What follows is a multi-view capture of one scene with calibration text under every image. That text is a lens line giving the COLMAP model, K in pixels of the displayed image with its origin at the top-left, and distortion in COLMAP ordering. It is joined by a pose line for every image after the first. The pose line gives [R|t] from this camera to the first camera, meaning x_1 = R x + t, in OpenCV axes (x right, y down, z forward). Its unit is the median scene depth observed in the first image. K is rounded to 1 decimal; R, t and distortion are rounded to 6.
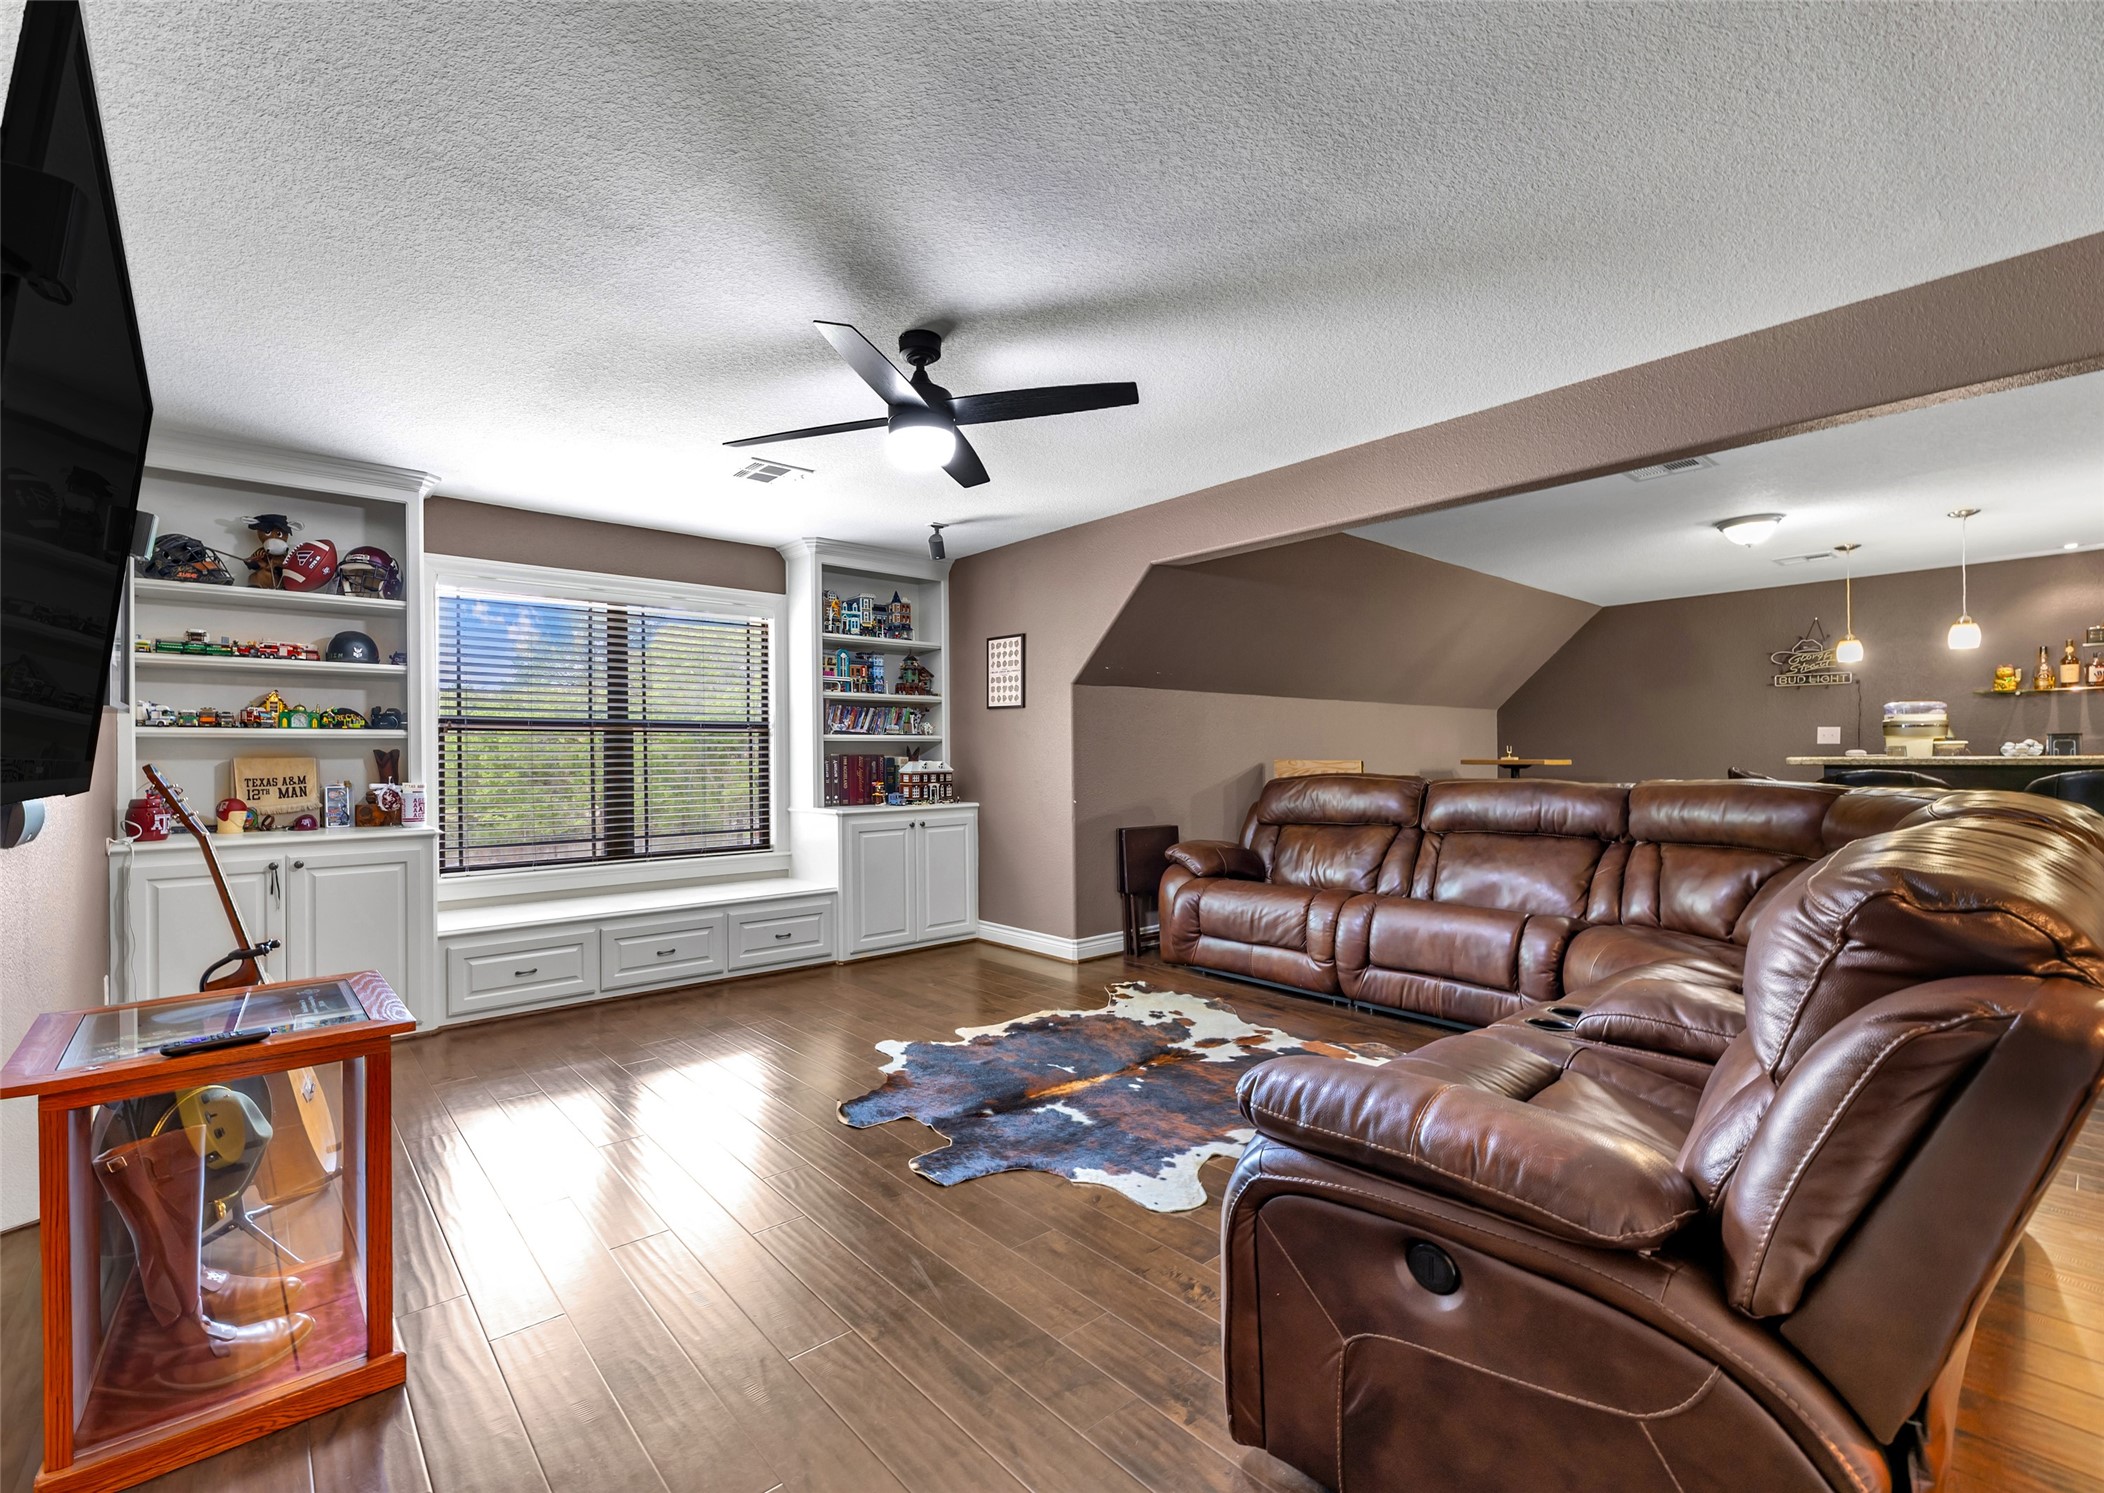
lens RADIAL K [[896.5, 0, 971.2], [0, 896.5, 765.0], [0, 0, 1]] dist [-0.000283, -0.000320]
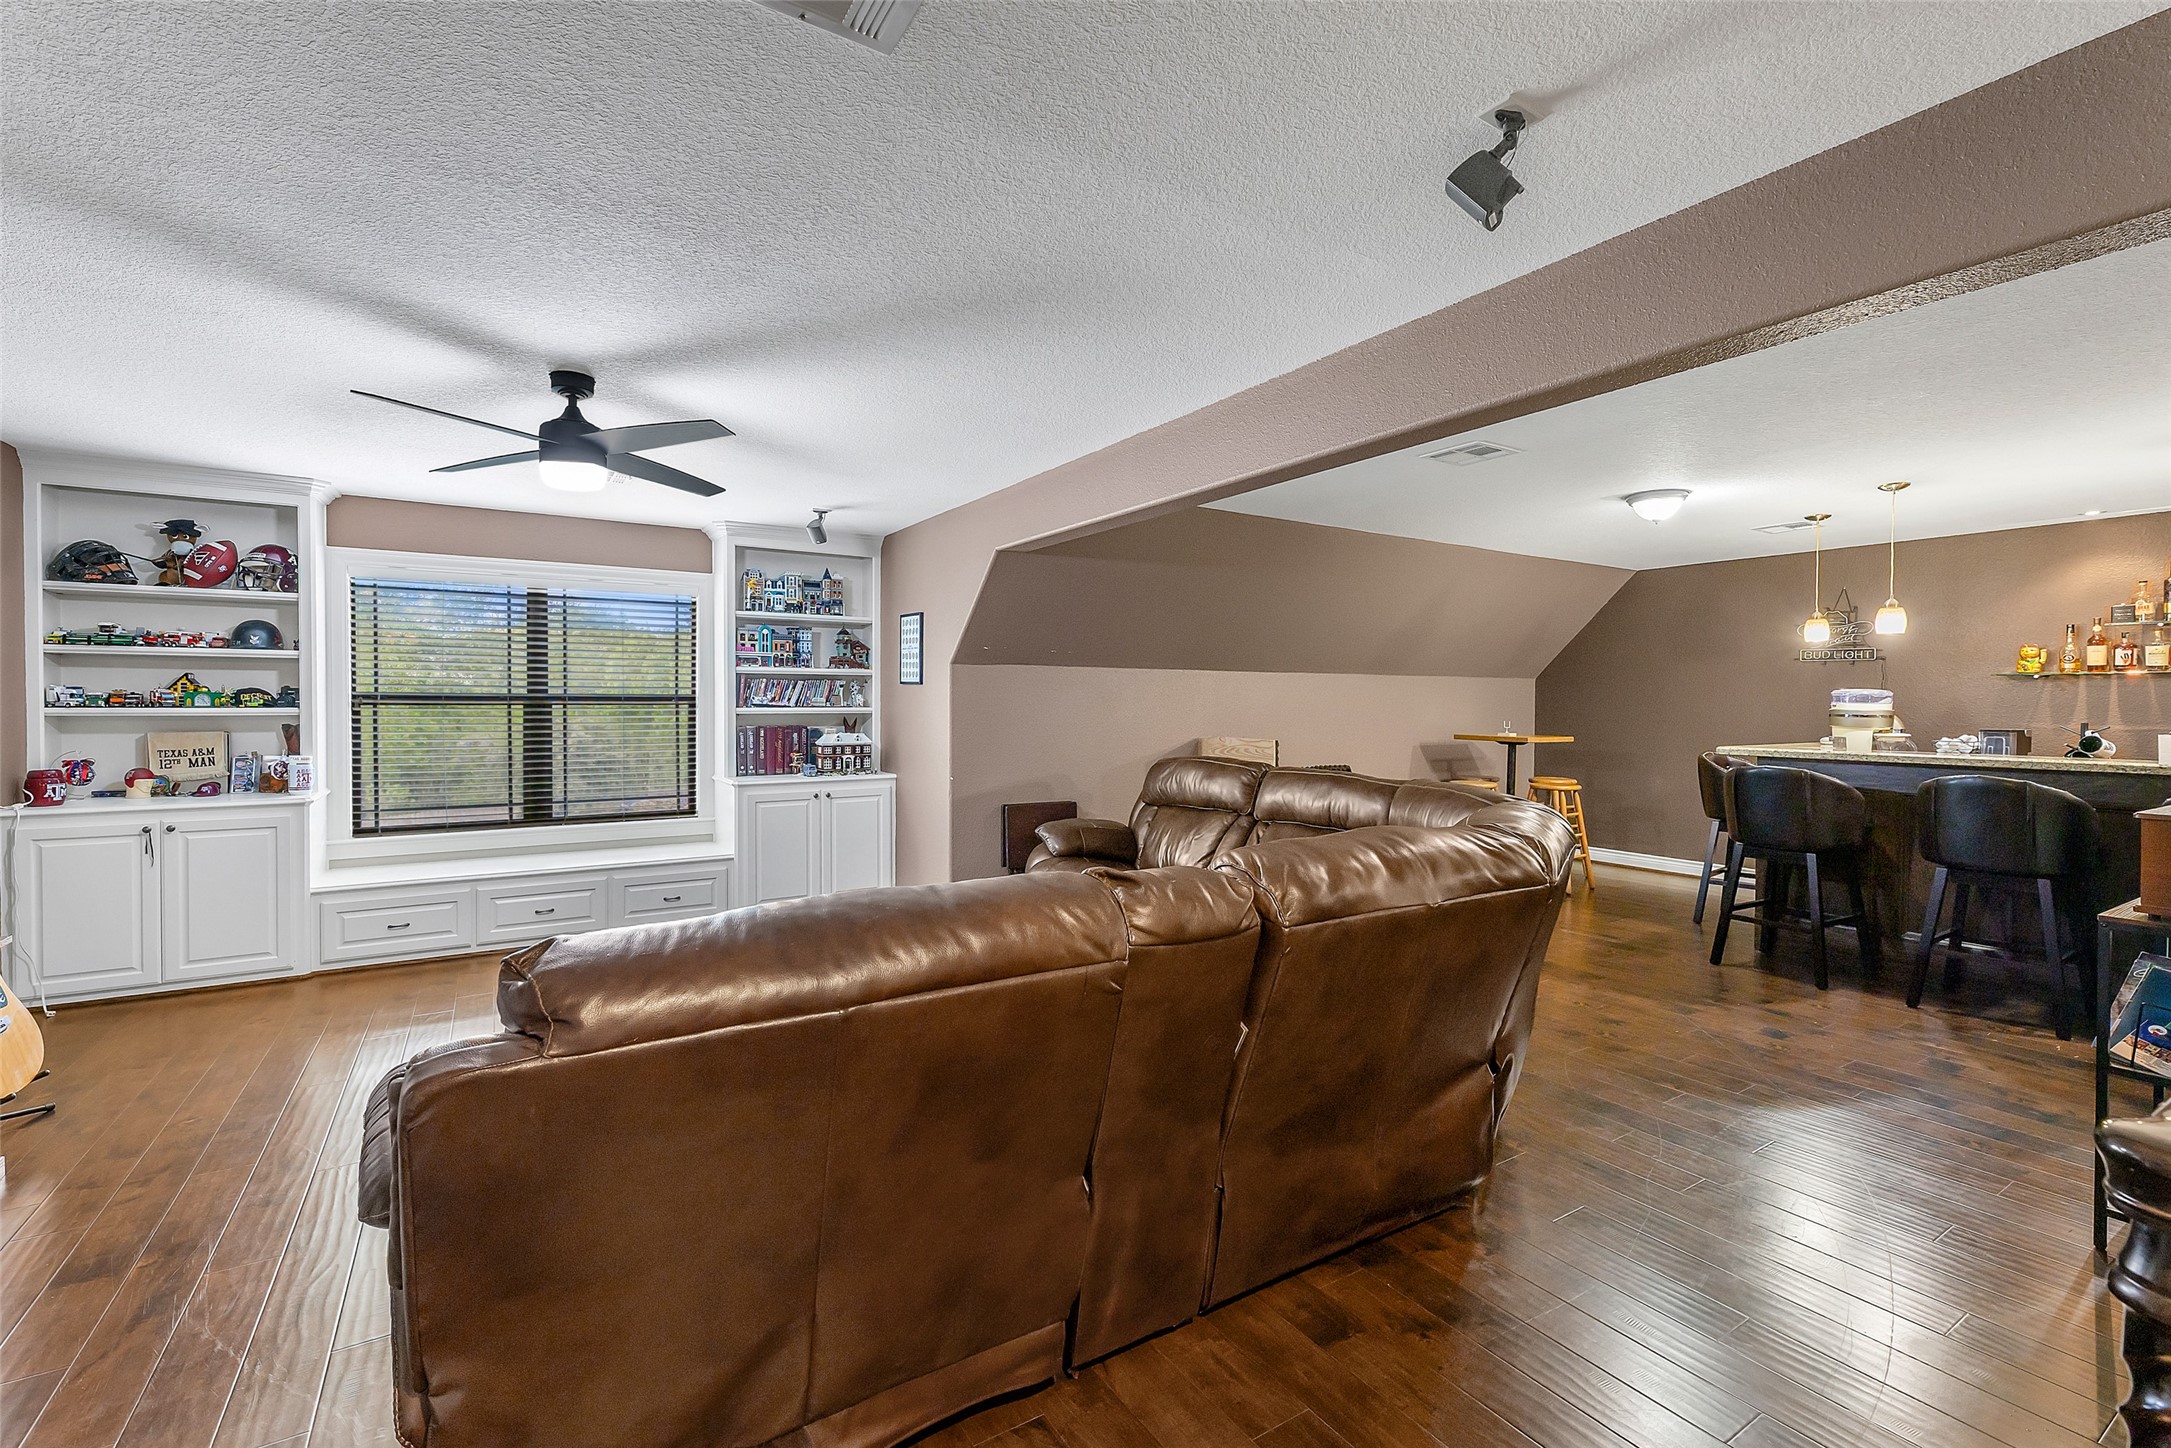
lens RADIAL K [[921.9, 0, 1085.5], [0, 921.9, 724.0], [0, 0, 1]] dist [0.000049, 0.000129]
pose [[0.993127, 0.015754, -0.115974, 0.432742], [-0.013698, 0.999735, 0.018507, -0.047968], [0.116235, -0.016791, 0.993080, -0.033320]]
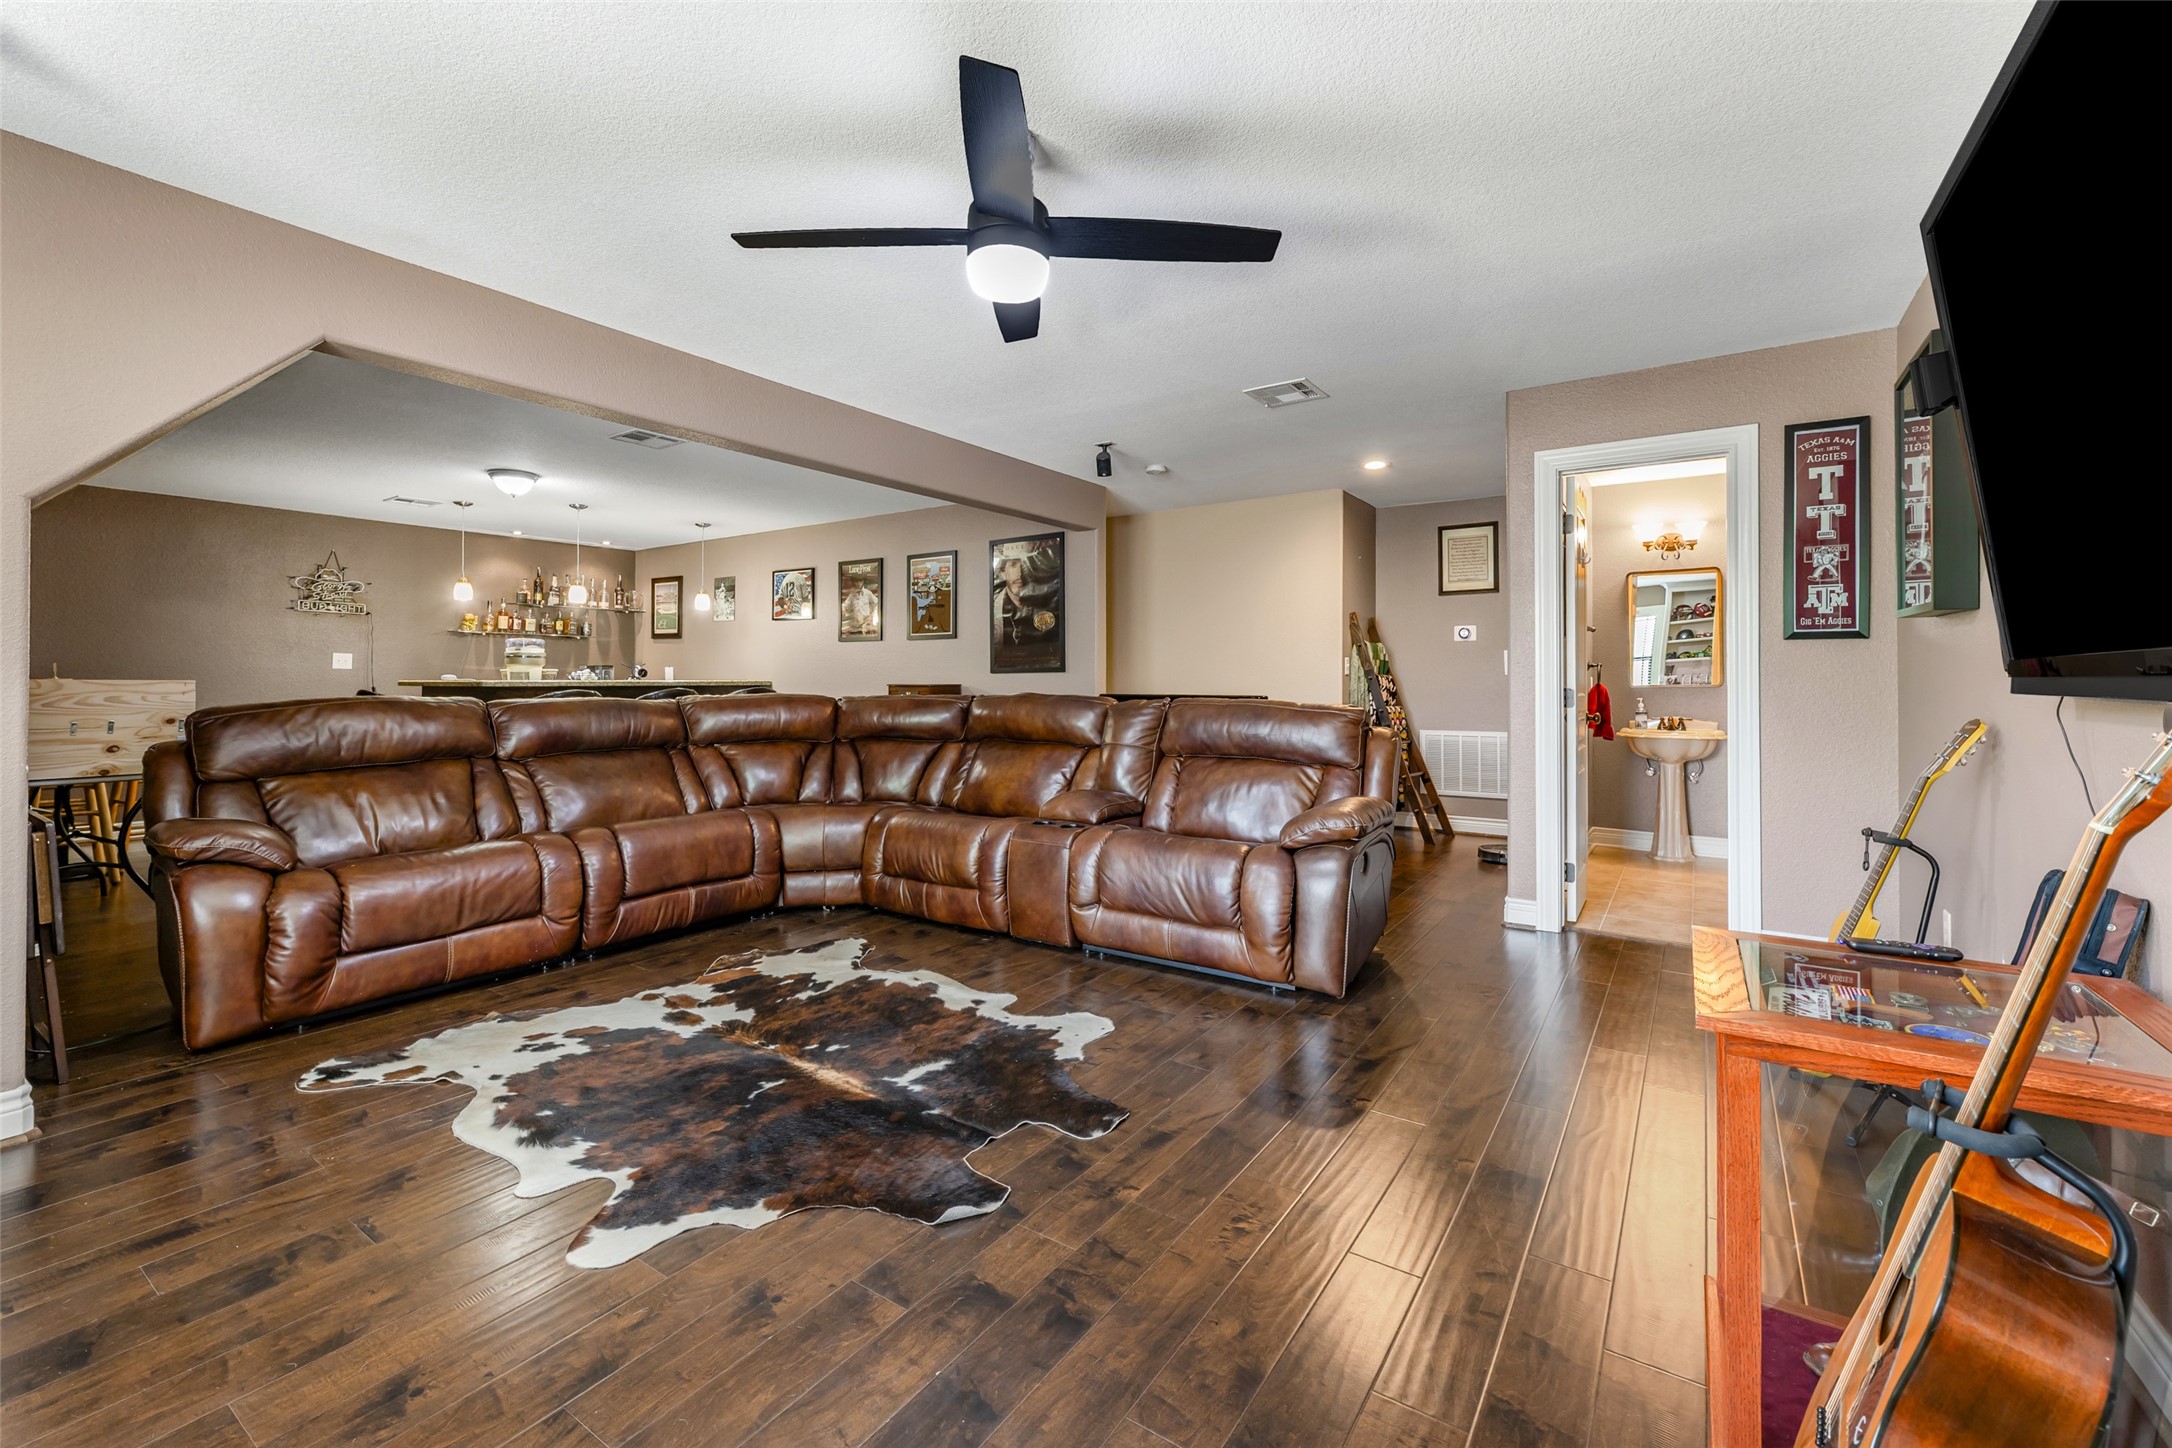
lens RADIAL K [[920.5, 0, 1074.8], [0, 920.5, 677.3], [0, 0, 1]] dist [0.000372, 0.000133]
pose [[-0.288747, 0.012266, 0.957327, -0.516473], [0.009560, 0.999905, -0.009928, 0.007753], [-0.957358, 0.006285, -0.288837, 0.718553]]
